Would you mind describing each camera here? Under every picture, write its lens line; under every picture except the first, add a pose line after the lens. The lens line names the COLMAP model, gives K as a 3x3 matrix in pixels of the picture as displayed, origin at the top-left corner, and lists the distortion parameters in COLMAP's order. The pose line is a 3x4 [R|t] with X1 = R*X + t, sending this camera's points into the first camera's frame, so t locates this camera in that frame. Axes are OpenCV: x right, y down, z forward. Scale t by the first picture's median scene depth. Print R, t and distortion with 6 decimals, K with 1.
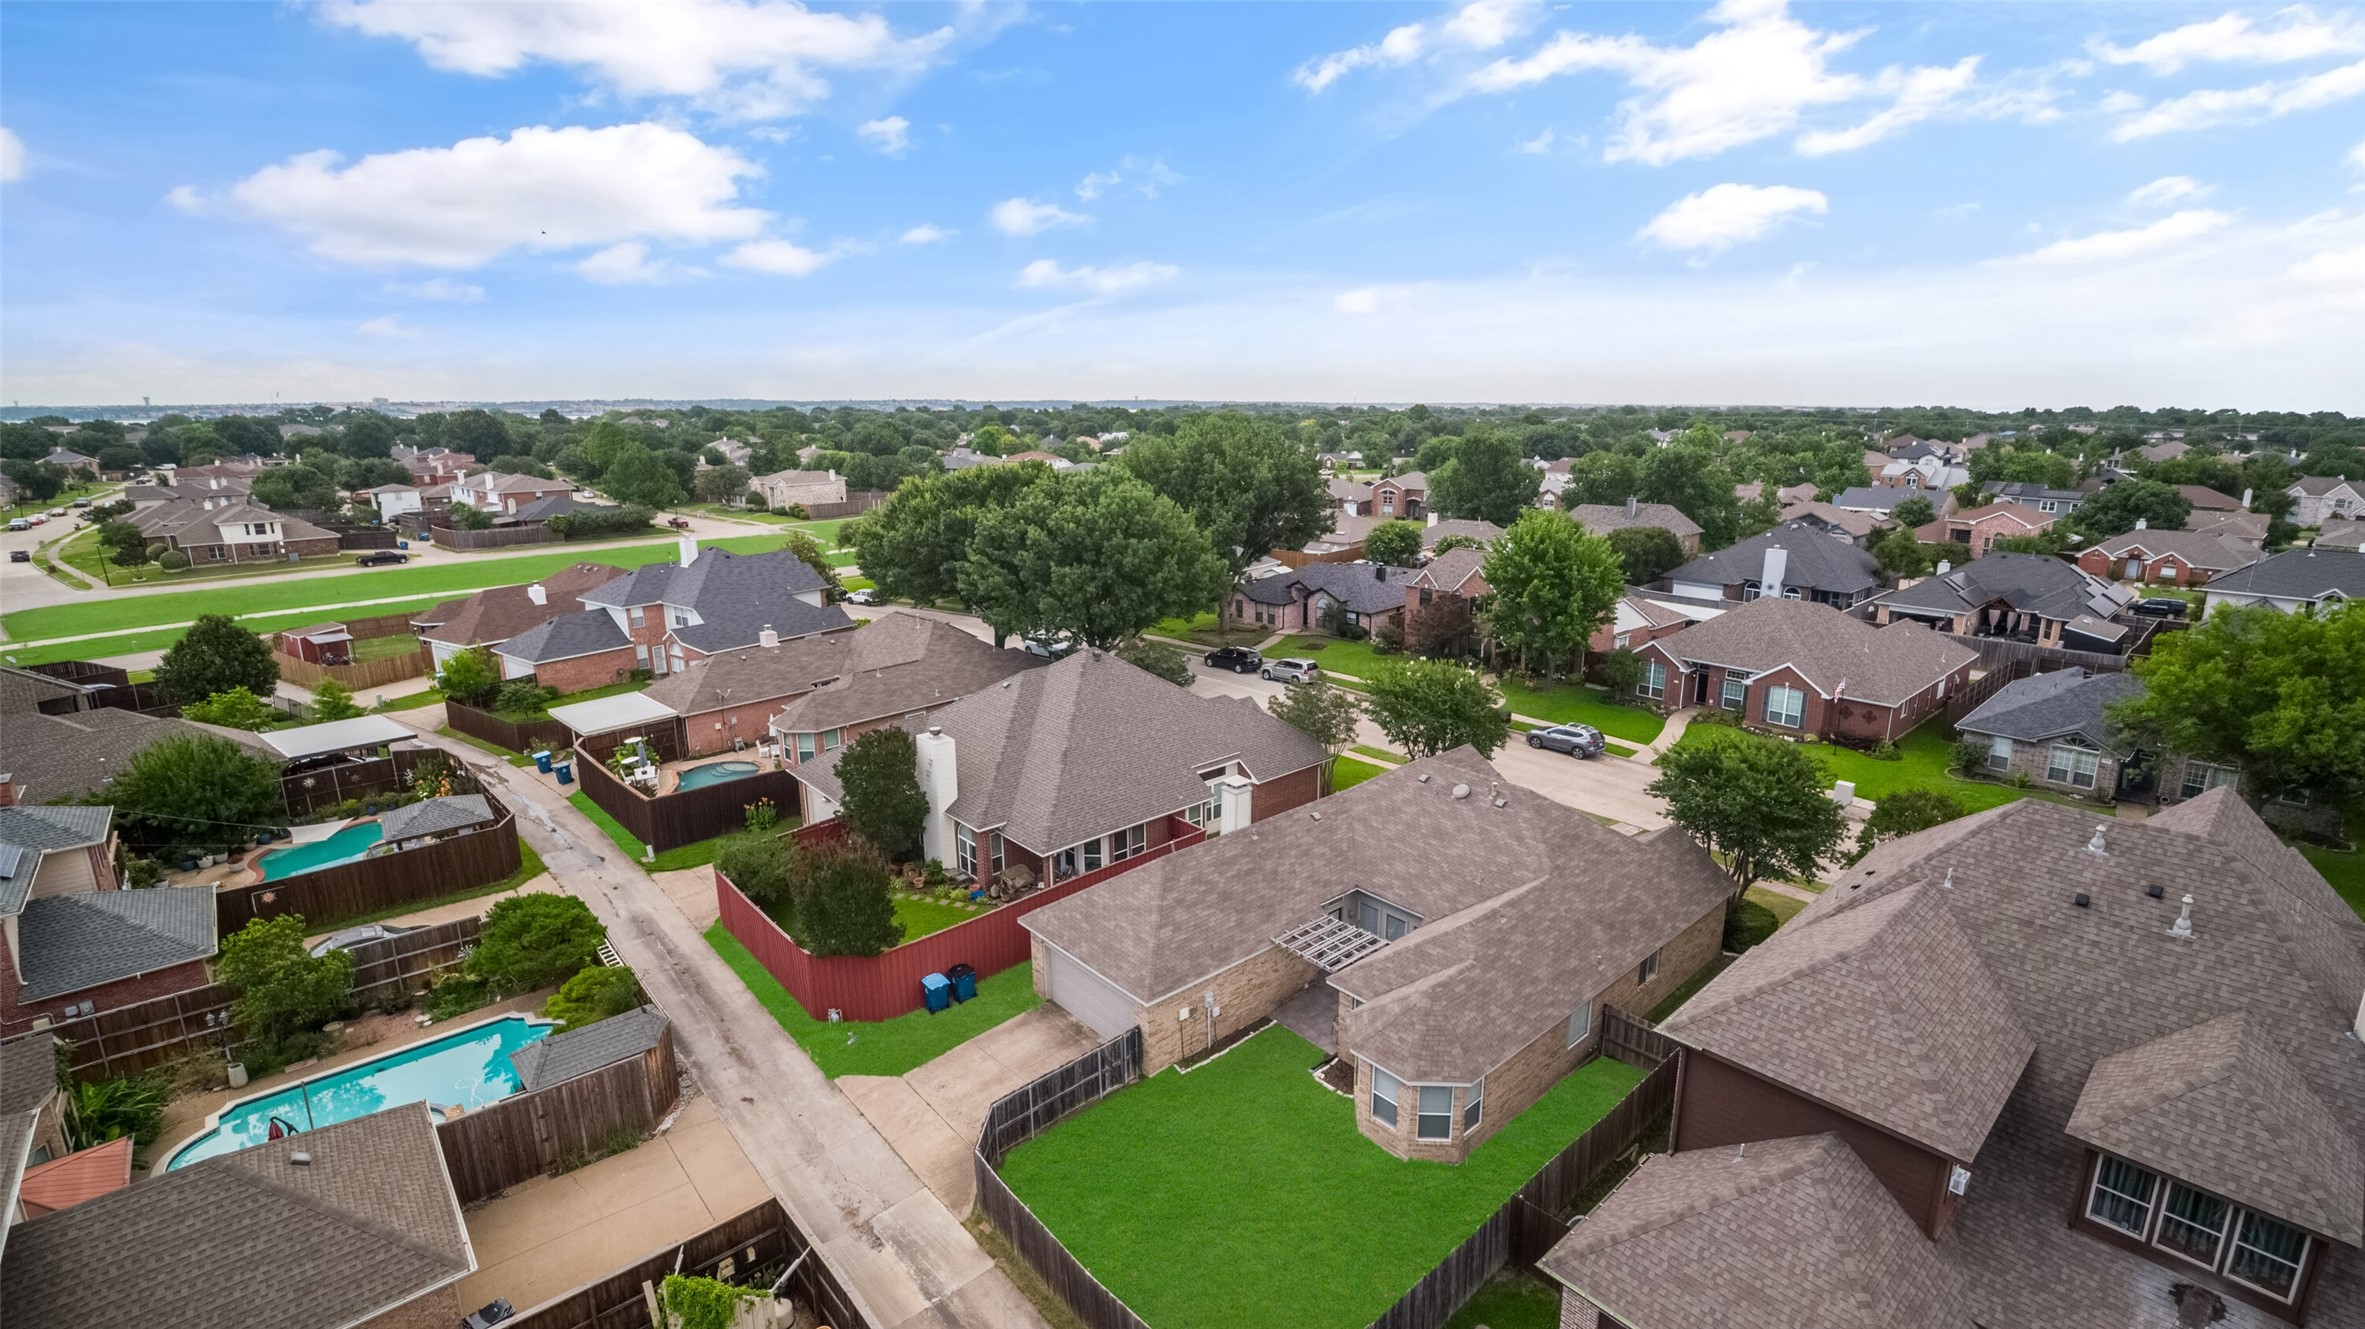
lens RADIAL K [[1056.2, 0, 1210.4], [0, 1056.2, 651.6], [0, 0, 1]] dist [-0.014942, -0.002657]
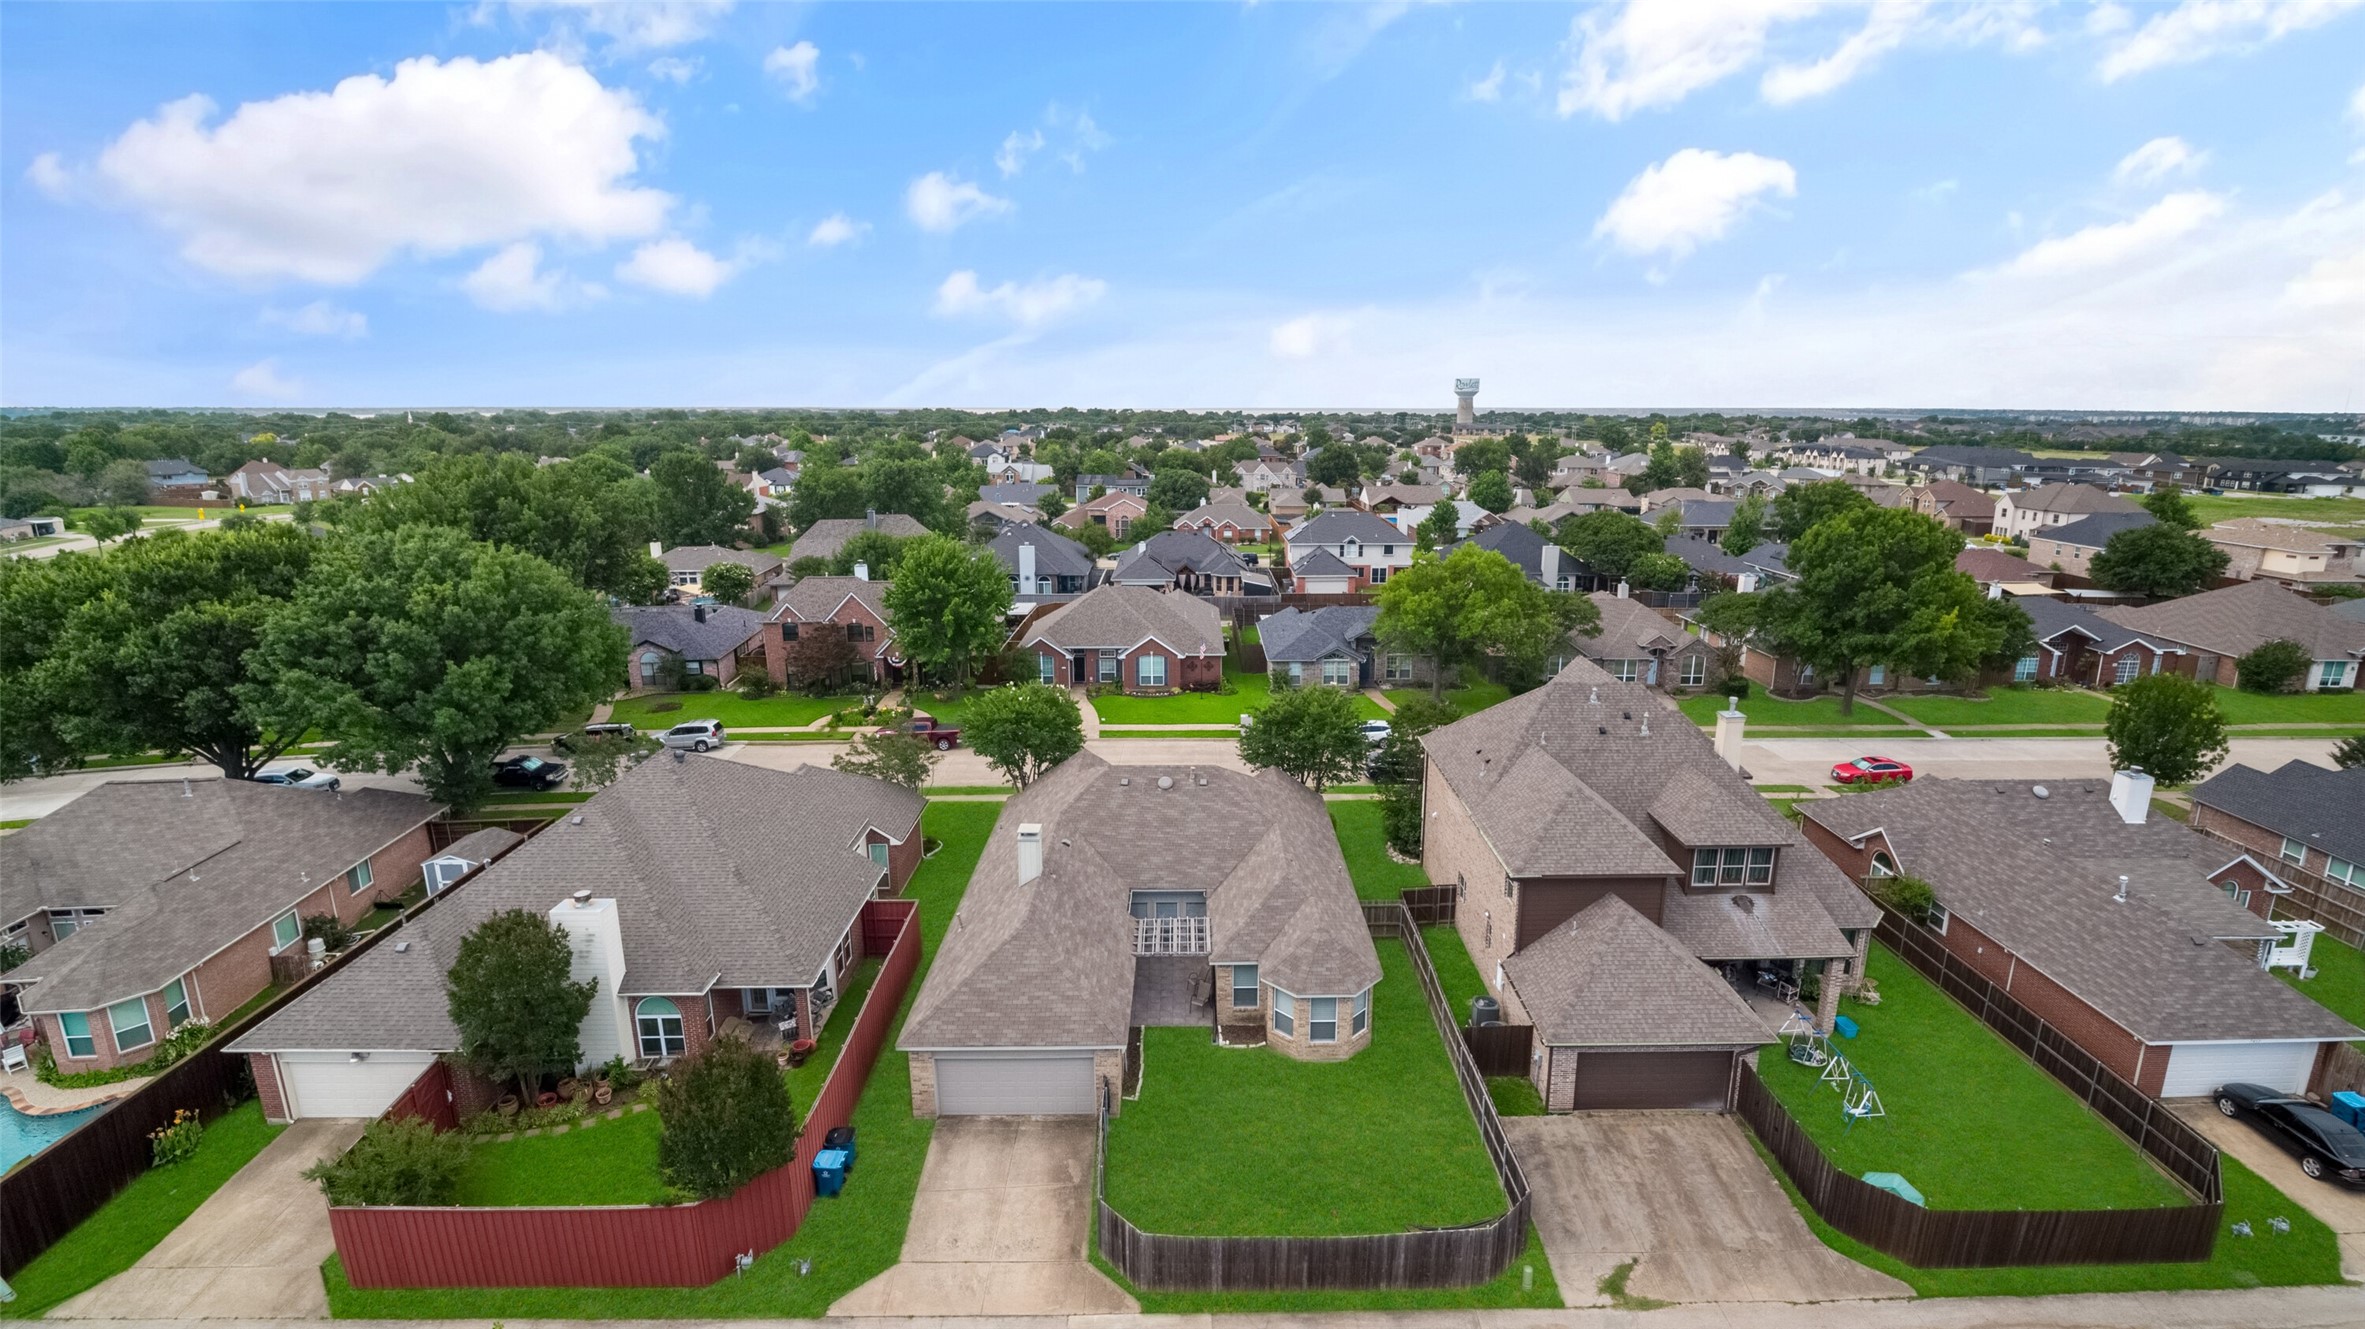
lens RADIAL K [[1056.2, 0, 1210.4], [0, 1056.2, 651.6], [0, 0, 1]] dist [-0.014942, -0.002657]
pose [[0.656465, -0.169990, 0.734954, -0.329703], [0.171114, 0.982439, 0.074392, -0.051883], [-0.734693, 0.076925, 0.674024, 0.097436]]
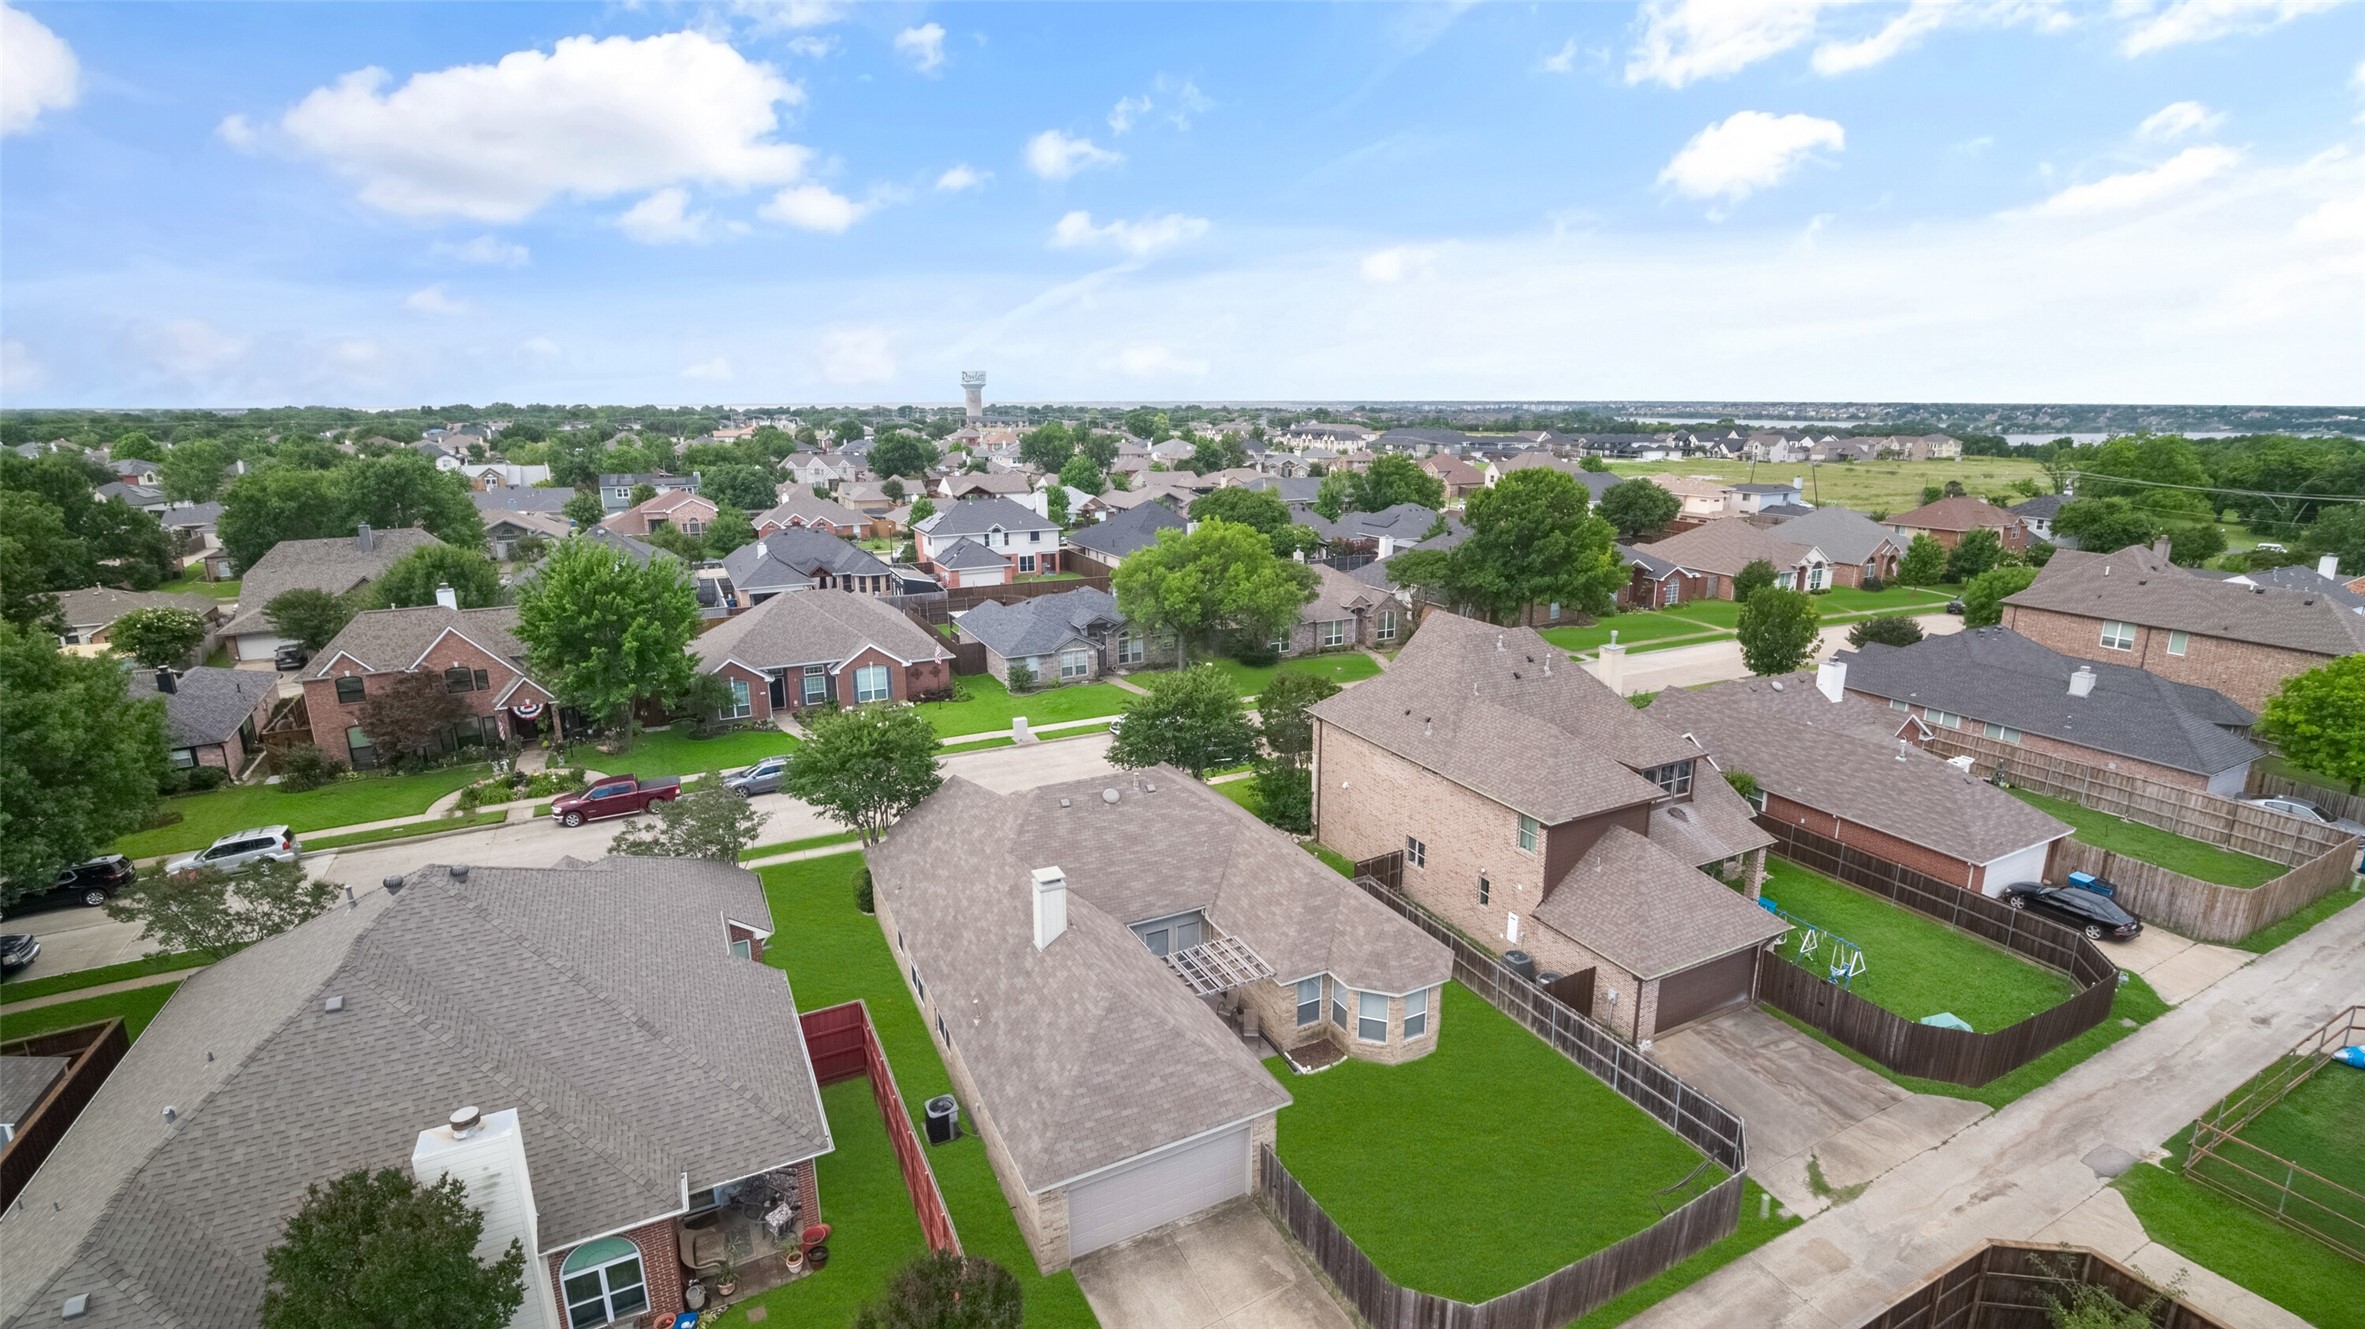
lens RADIAL K [[1056.2, 0, 1210.4], [0, 1056.2, 651.6], [0, 0, 1]] dist [-0.014942, -0.002657]
pose [[0.250168, -0.223692, 0.942007, -0.381775], [0.221396, 0.960383, 0.169259, -0.086599], [-0.942550, 0.166213, 0.289781, 0.351016]]
